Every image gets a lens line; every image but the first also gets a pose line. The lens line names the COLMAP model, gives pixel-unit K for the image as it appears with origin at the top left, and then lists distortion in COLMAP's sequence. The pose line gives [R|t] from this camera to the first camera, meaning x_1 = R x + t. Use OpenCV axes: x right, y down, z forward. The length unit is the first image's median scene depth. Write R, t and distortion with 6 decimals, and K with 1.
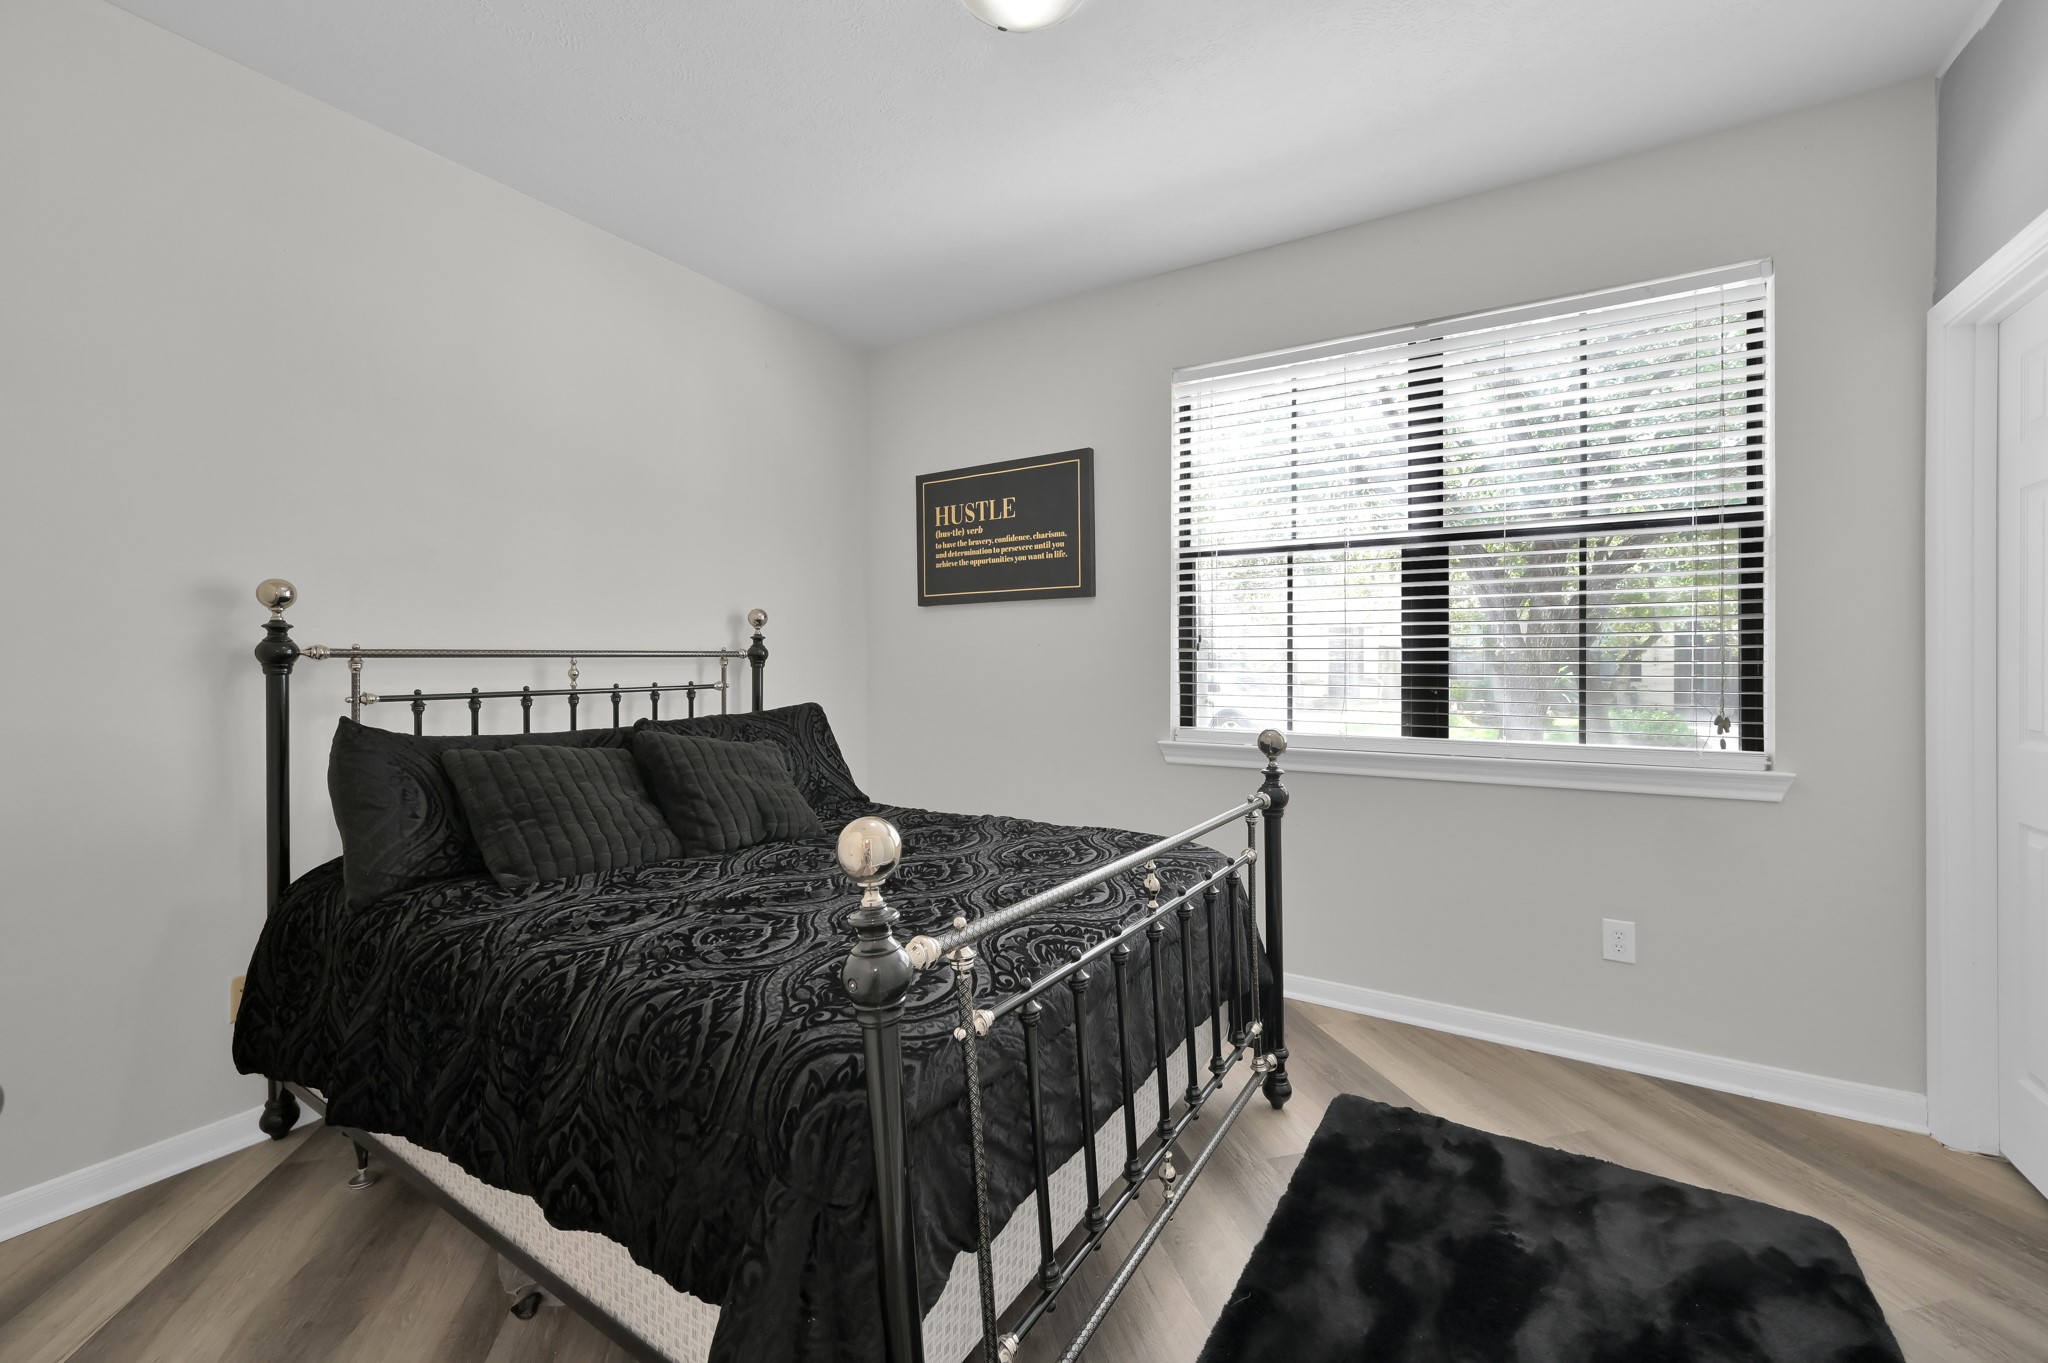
lens RADIAL K [[822.2, 0, 1023.7], [0, 822.2, 674.5], [0, 0, 1]] dist [-0.000829, -0.000231]
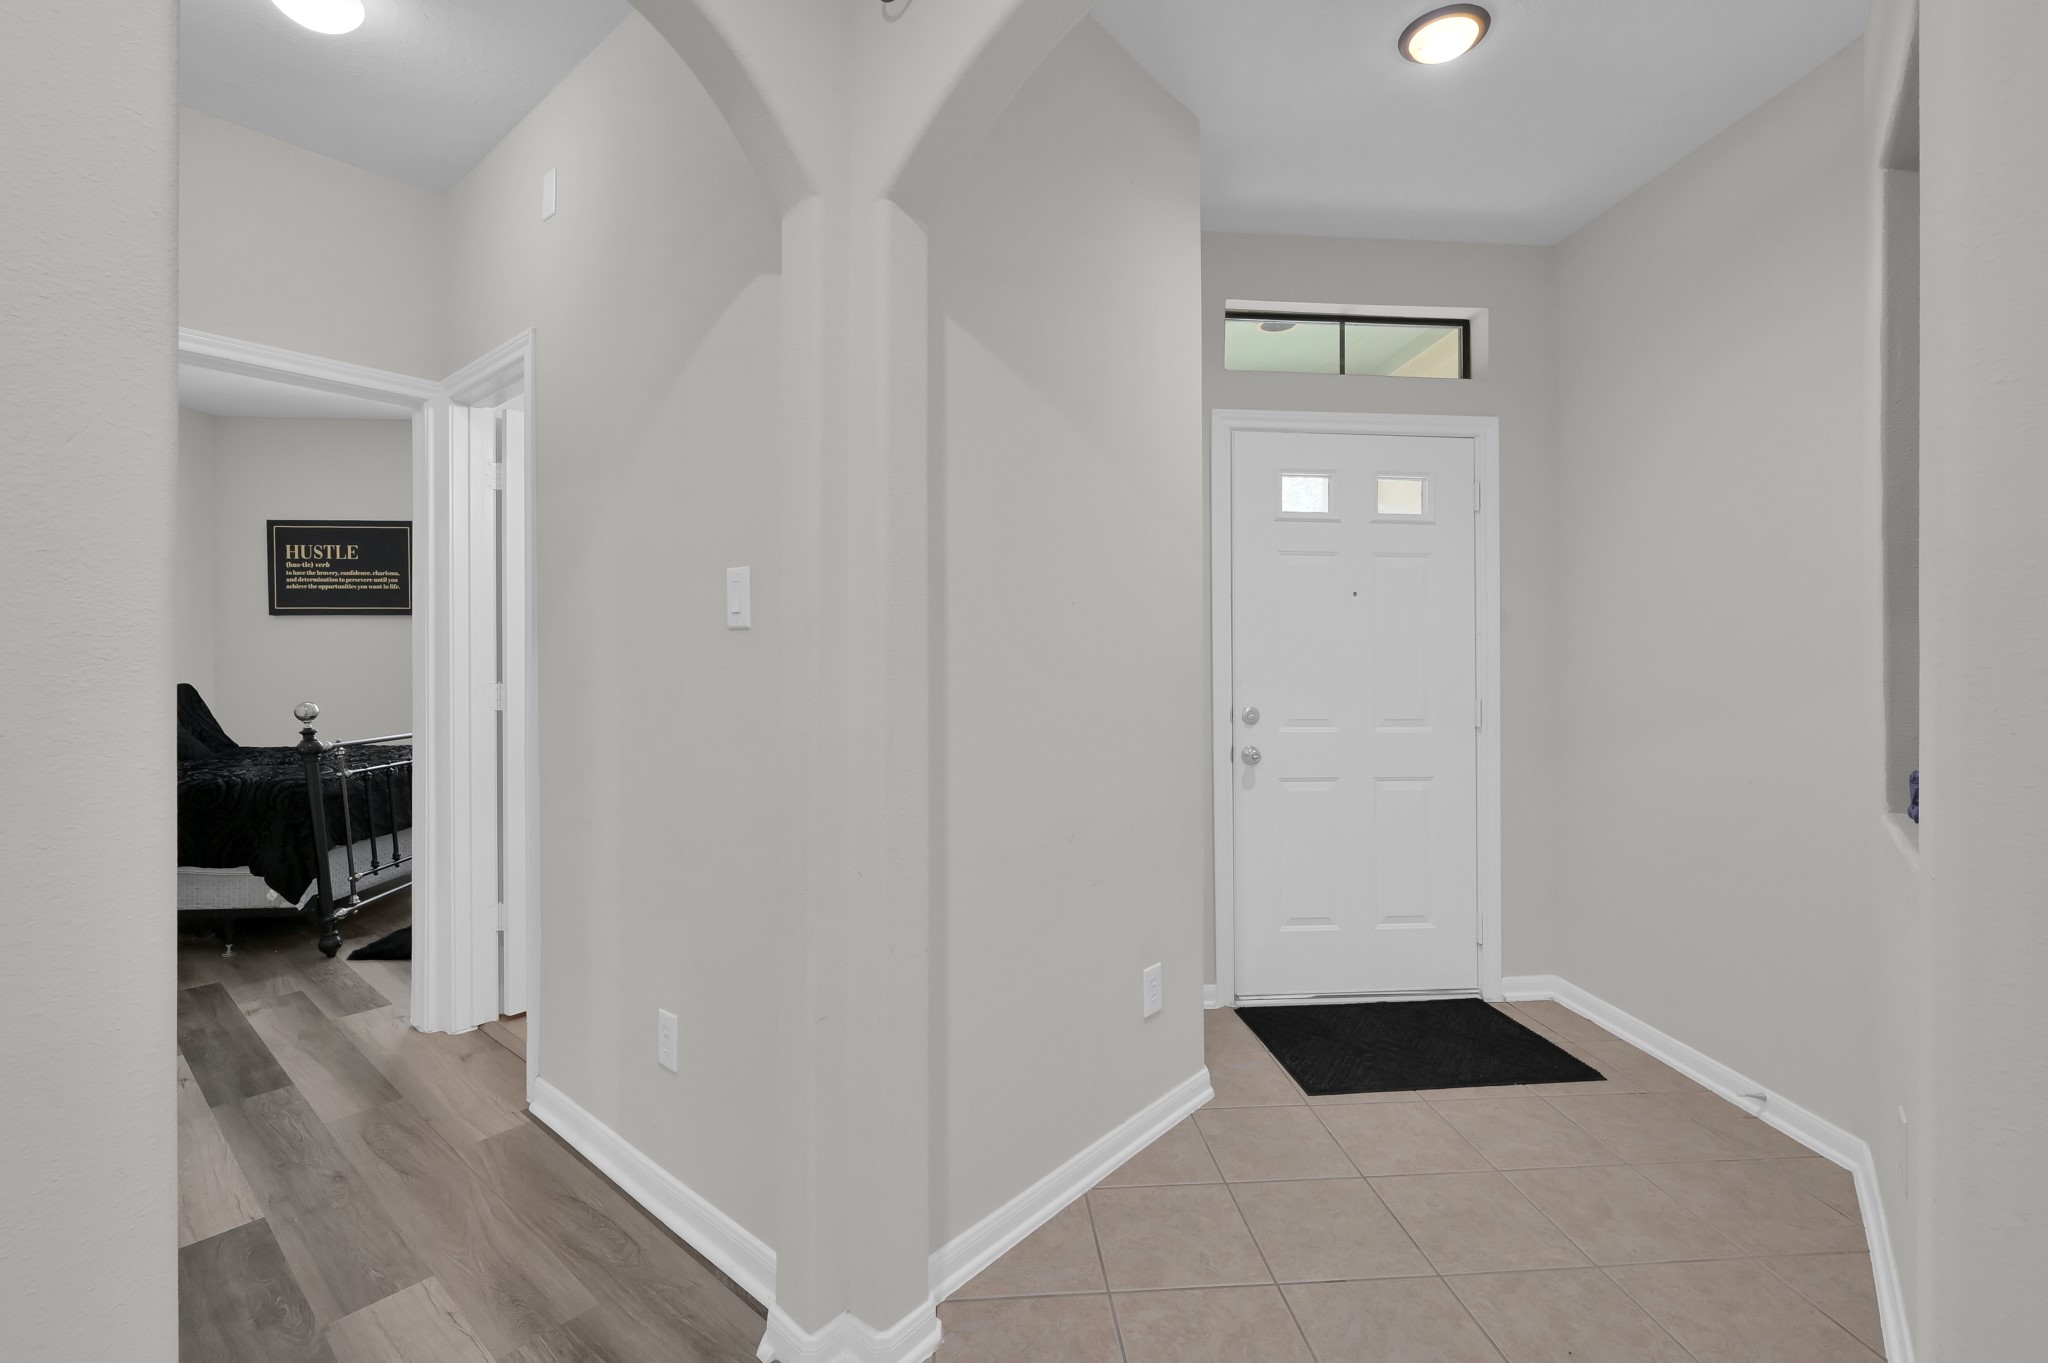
lens RADIAL K [[870.2, 0, 1027.6], [0, 870.2, 666.1], [0, 0, 1]] dist [-0.001625, -0.000764]
pose [[0.796228, -0.002884, 0.604990, 0.002590], [0.005590, 0.999981, -0.002591, 0.013622], [-0.604971, 0.005445, 0.796229, -0.966165]]
